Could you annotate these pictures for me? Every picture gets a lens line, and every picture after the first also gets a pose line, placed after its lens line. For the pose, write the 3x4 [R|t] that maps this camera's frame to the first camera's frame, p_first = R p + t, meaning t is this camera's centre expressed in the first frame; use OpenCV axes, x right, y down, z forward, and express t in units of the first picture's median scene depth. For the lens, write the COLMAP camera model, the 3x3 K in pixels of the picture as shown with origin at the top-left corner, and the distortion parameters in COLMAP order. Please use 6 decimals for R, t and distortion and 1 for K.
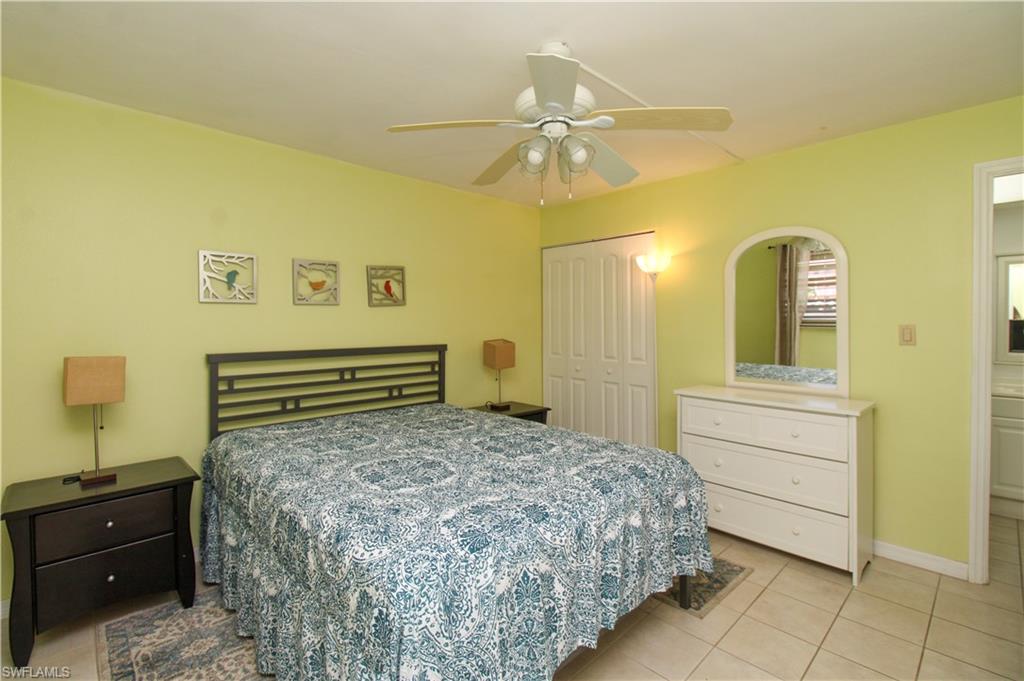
lens RADIAL K [[471.7, 0, 530.4], [0, 471.7, 331.2], [0, 0, 1]] dist [0.005552, -0.002252]
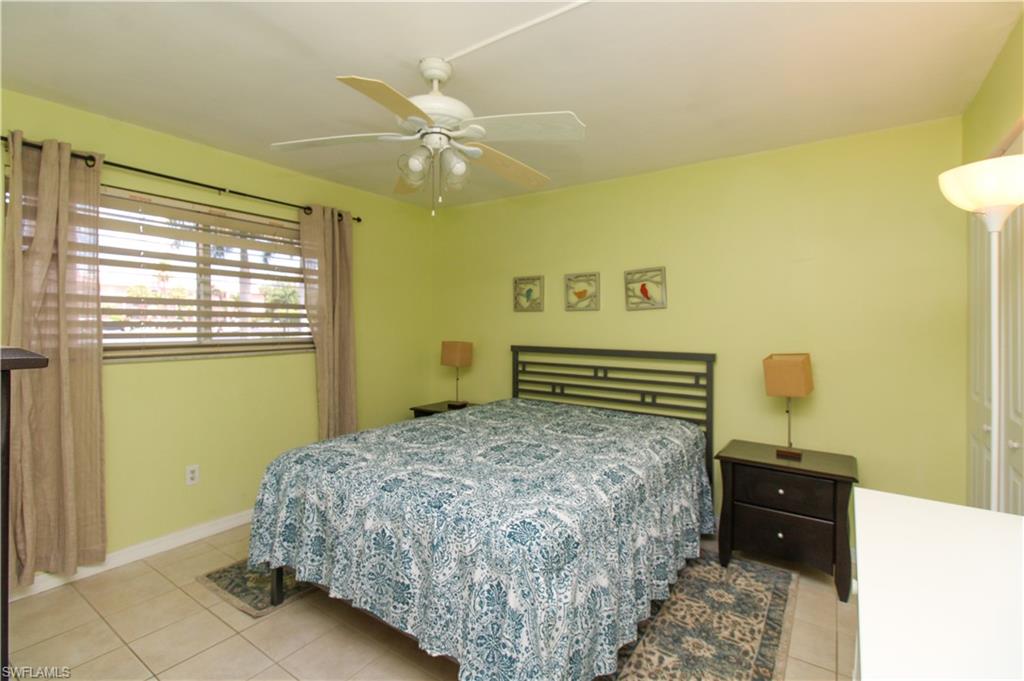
lens RADIAL K [[471.7, 0, 503.7], [0, 471.7, 341.2], [0, 0, 1]] dist [0.005552, -0.002252]
pose [[0.154544, 0.049514, -0.986744, 0.663490], [-0.022792, 0.998656, 0.046542, -0.028360], [0.987723, 0.015298, 0.155464, 0.596095]]
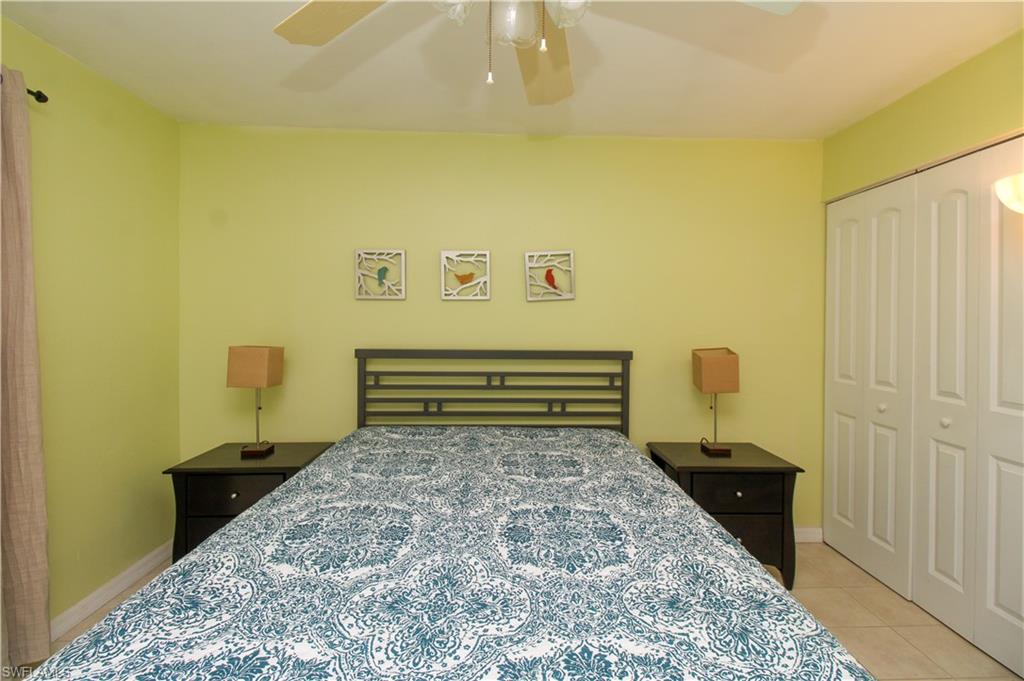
lens RADIAL K [[471.7, 0, 528.9], [0, 471.7, 330.1], [0, 0, 1]] dist [0.005552, -0.002252]
pose [[0.724757, 0.026913, -0.688478, 0.246883], [-0.024539, 0.999611, 0.013244, -0.012950], [0.688567, 0.007296, 0.725136, 0.411386]]
